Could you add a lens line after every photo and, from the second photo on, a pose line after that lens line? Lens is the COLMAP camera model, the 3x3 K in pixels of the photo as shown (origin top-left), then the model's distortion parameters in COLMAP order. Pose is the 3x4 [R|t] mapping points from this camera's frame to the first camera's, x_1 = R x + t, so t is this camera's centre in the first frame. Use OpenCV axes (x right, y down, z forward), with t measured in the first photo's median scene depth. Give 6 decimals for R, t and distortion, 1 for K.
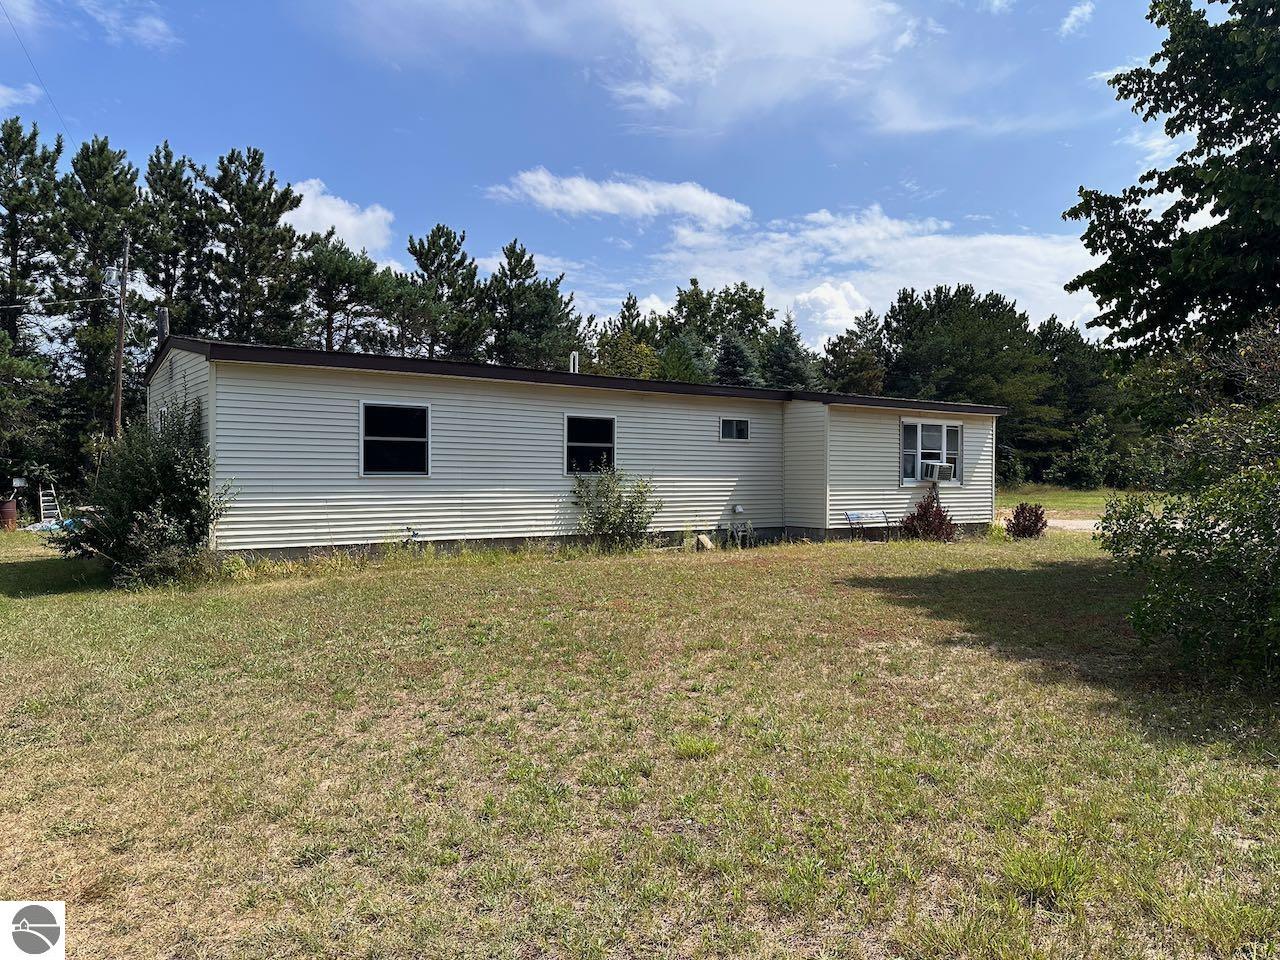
lens RADIAL K [[900.7, 0, 647.9], [0, 900.7, 585.2], [0, 0, 1]] dist [0.057468, -0.048343]
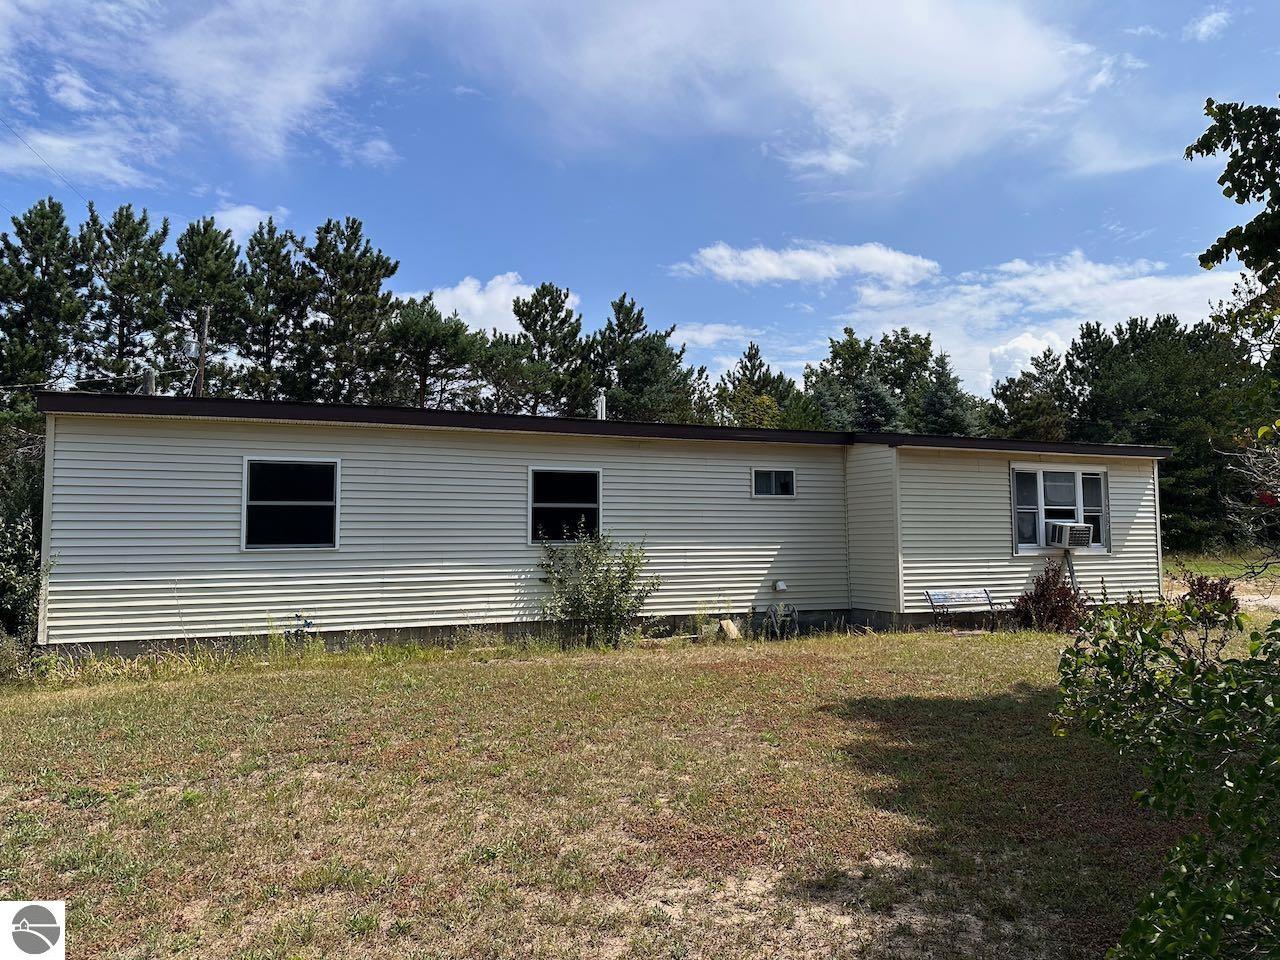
lens RADIAL K [[900.7, 0, 659.0], [0, 900.7, 562.9], [0, 0, 1]] dist [0.057468, -0.048343]
pose [[0.979467, -0.005475, -0.201529, 0.133488], [-0.013652, 0.995535, -0.093397, -0.026272], [0.201140, 0.094231, 0.975020, 0.196088]]
